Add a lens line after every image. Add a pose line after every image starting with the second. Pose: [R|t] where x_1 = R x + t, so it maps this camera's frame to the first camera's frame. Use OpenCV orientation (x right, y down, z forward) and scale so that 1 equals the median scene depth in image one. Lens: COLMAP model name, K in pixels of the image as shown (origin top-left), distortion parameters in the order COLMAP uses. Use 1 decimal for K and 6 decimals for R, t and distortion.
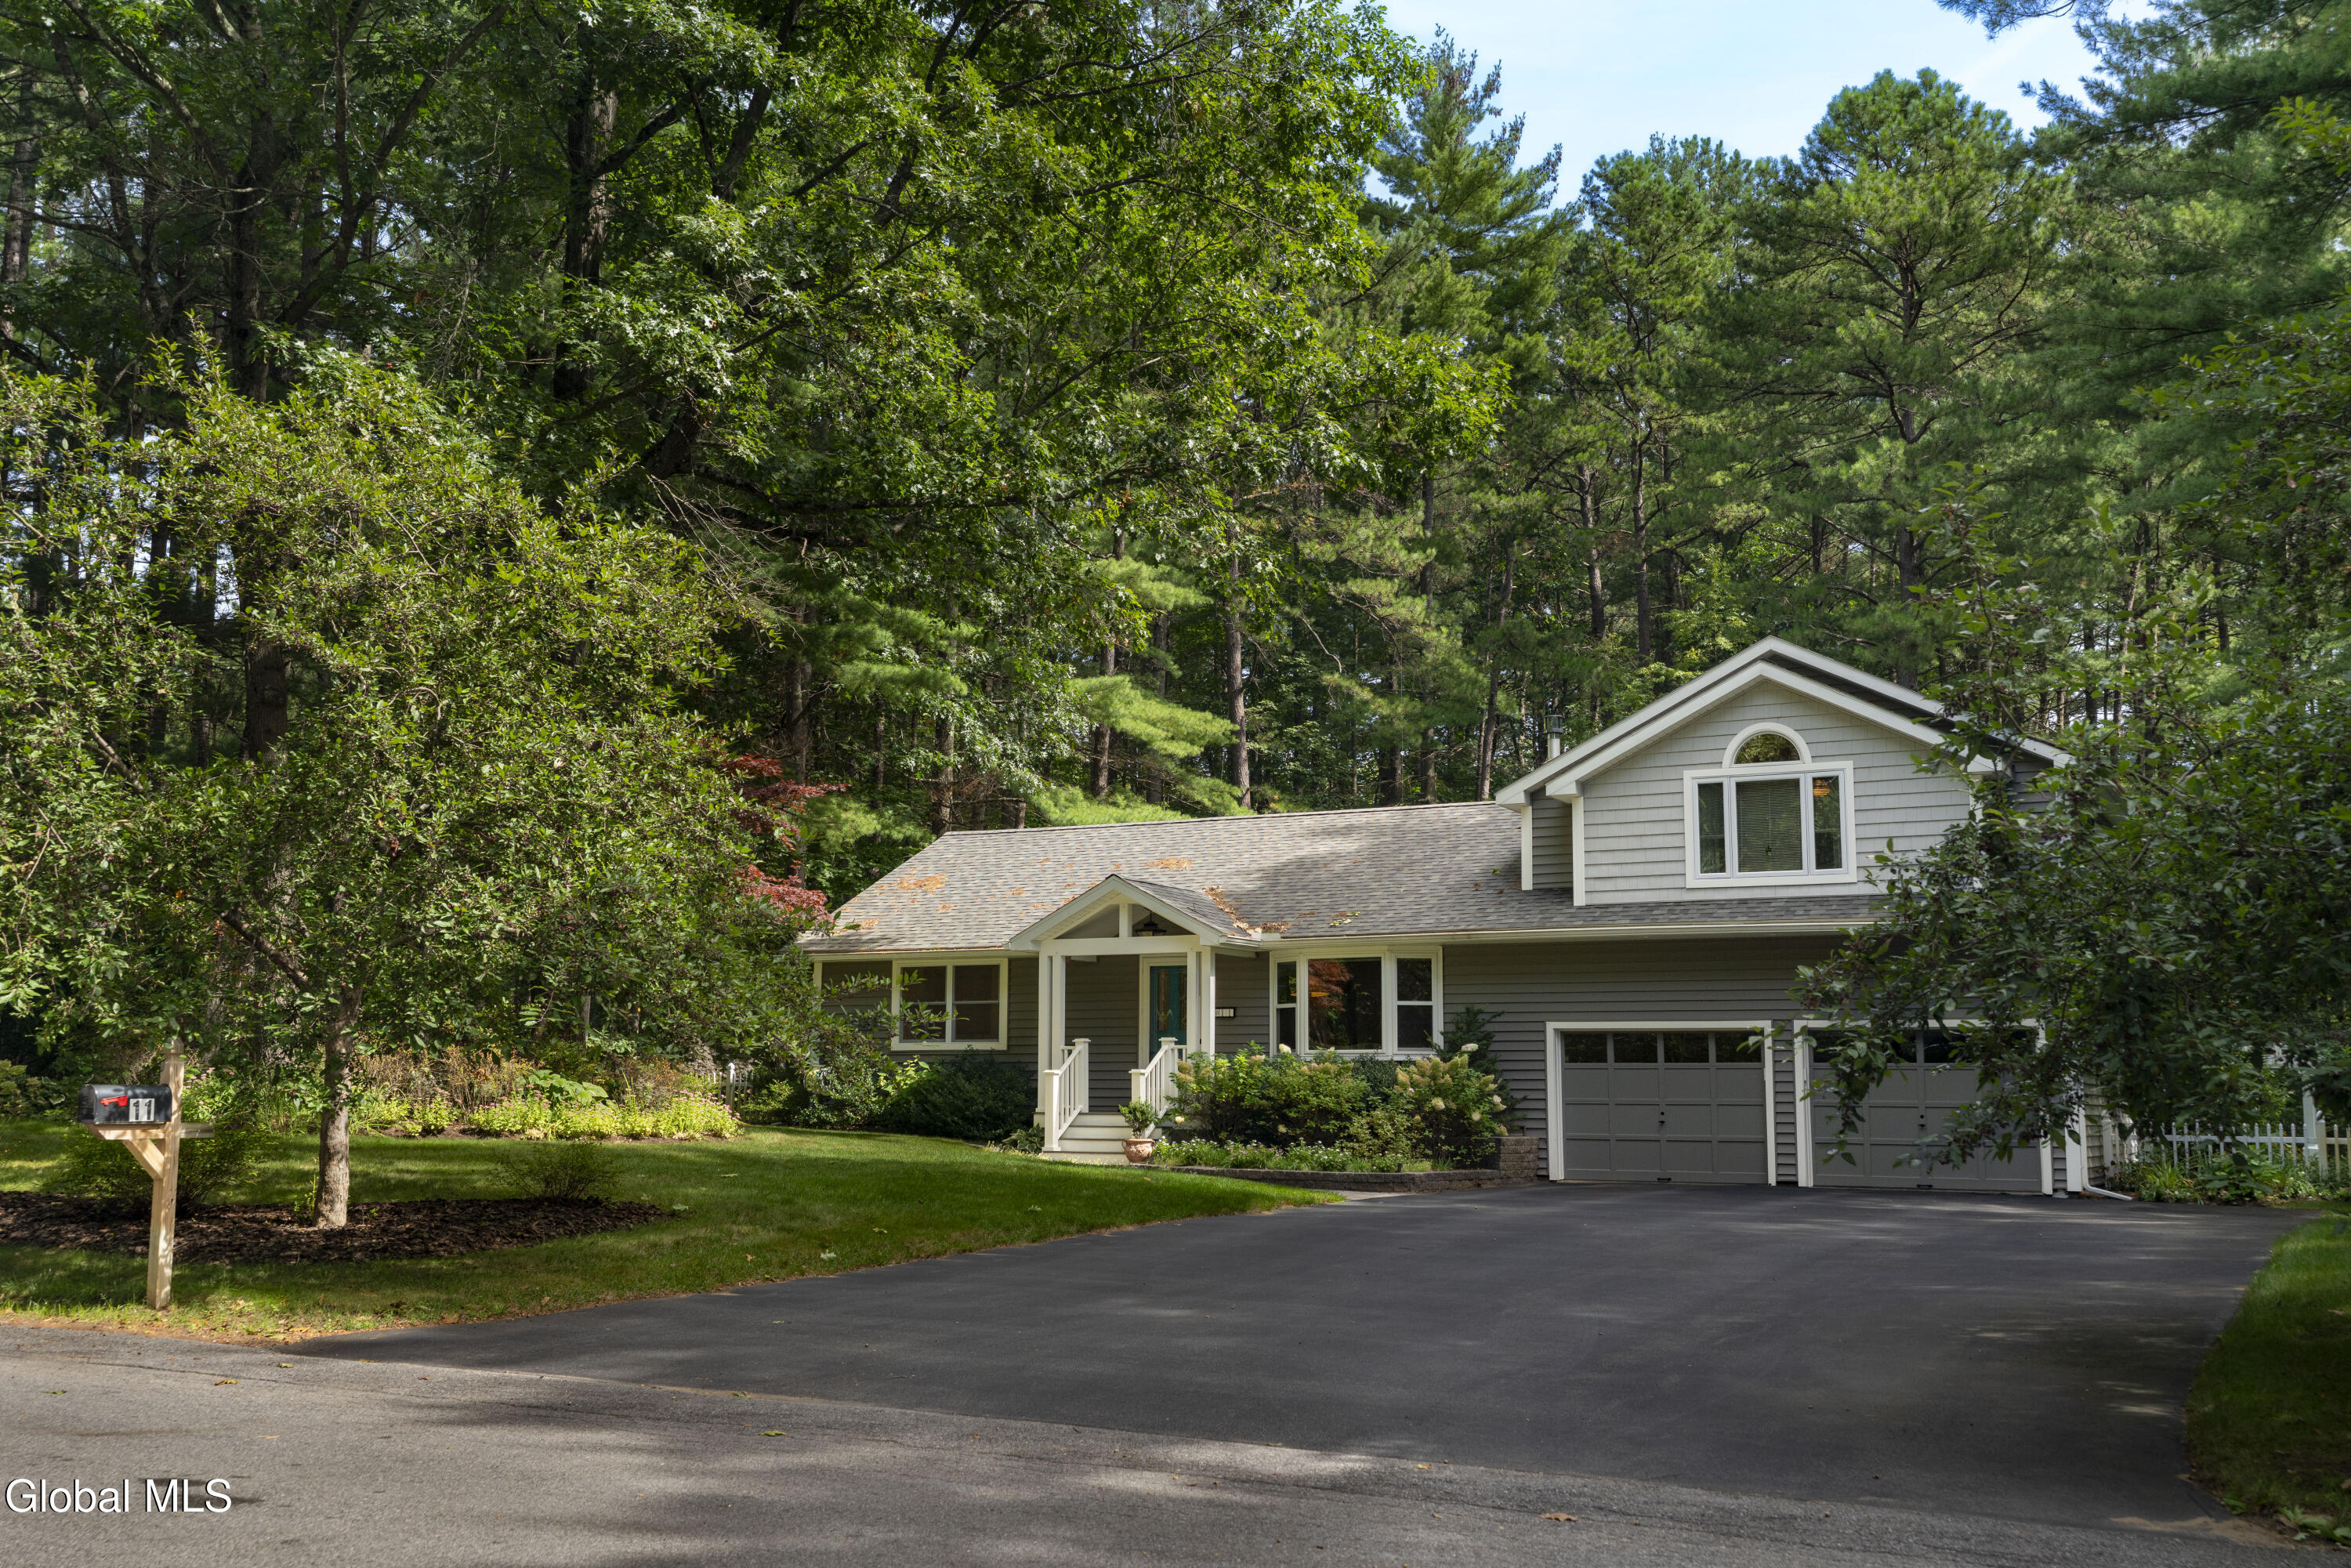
lens RADIAL K [[2376.4, 0, 1174.5], [0, 2376.4, 783.2], [0, 0, 1]] dist [0.014316, 0.000000]
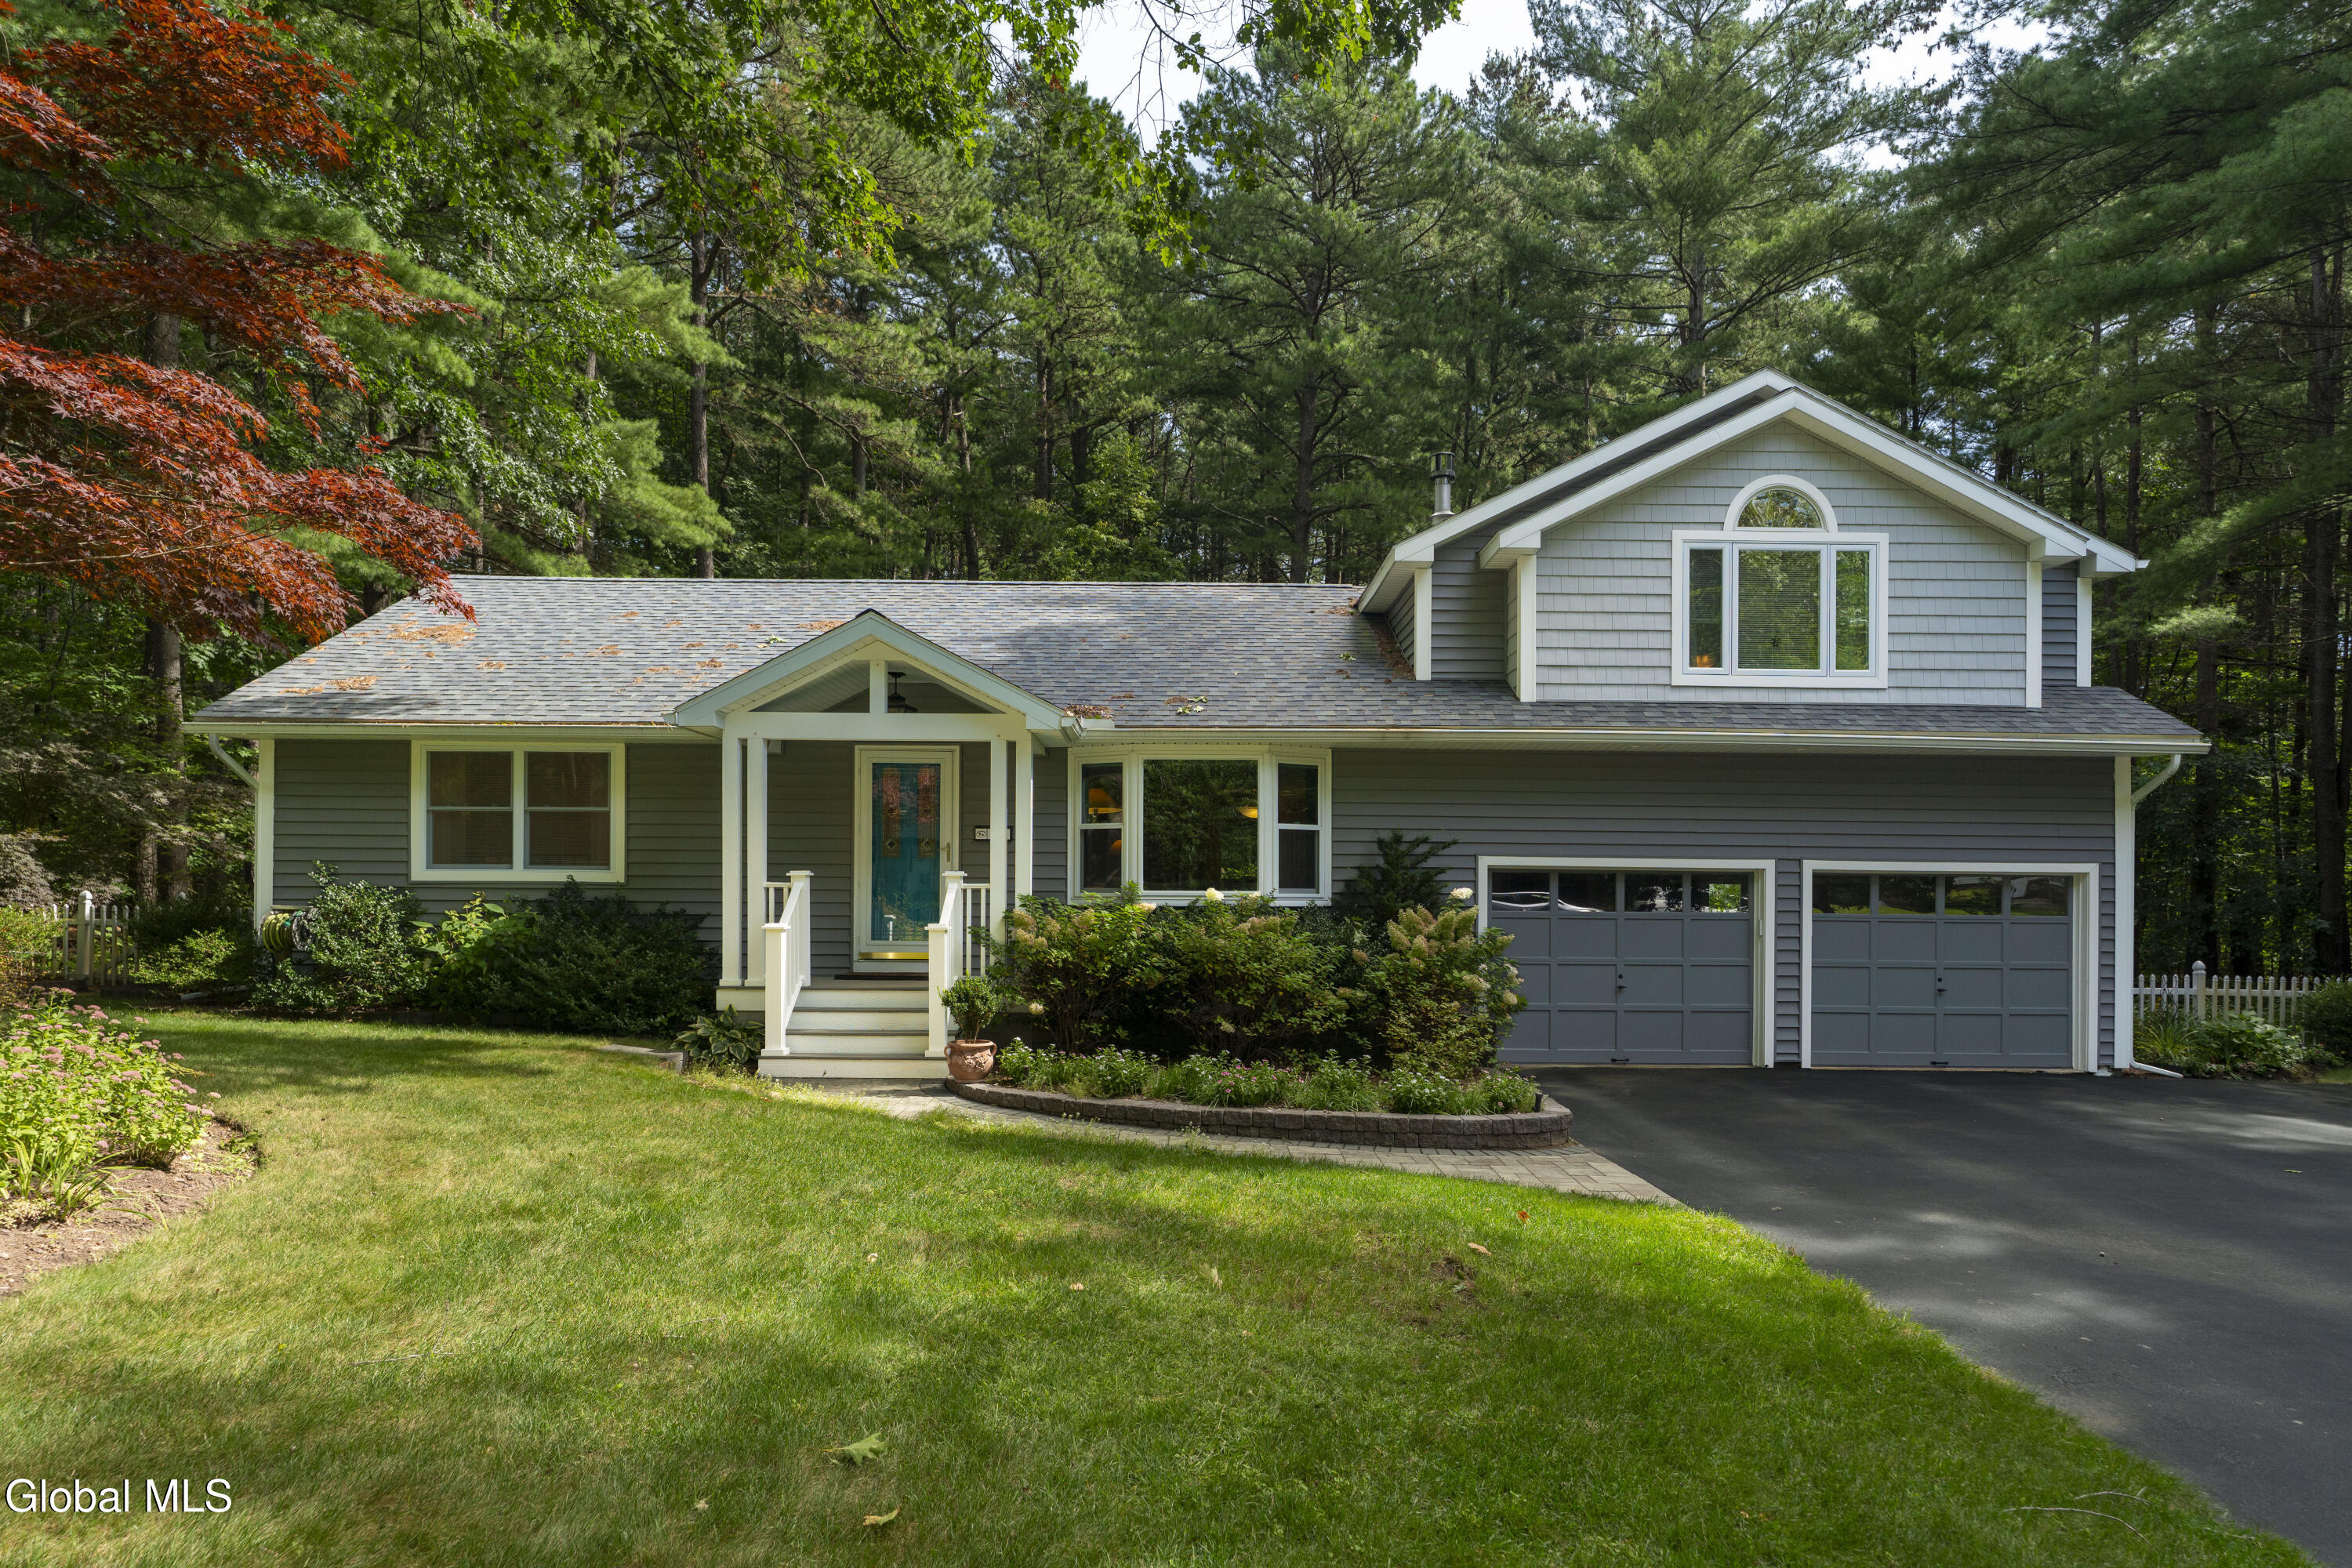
lens RADIAL K [[1427.6, 0, 1176.7], [0, 1427.6, 880.9], [0, 0, 1]] dist [-0.008181, 0.000818]
pose [[0.877118, 0.004398, 0.480254, -0.137811], [-0.066838, 0.991345, 0.112992, 0.062588], [-0.475601, -0.131207, 0.869821, 0.641710]]
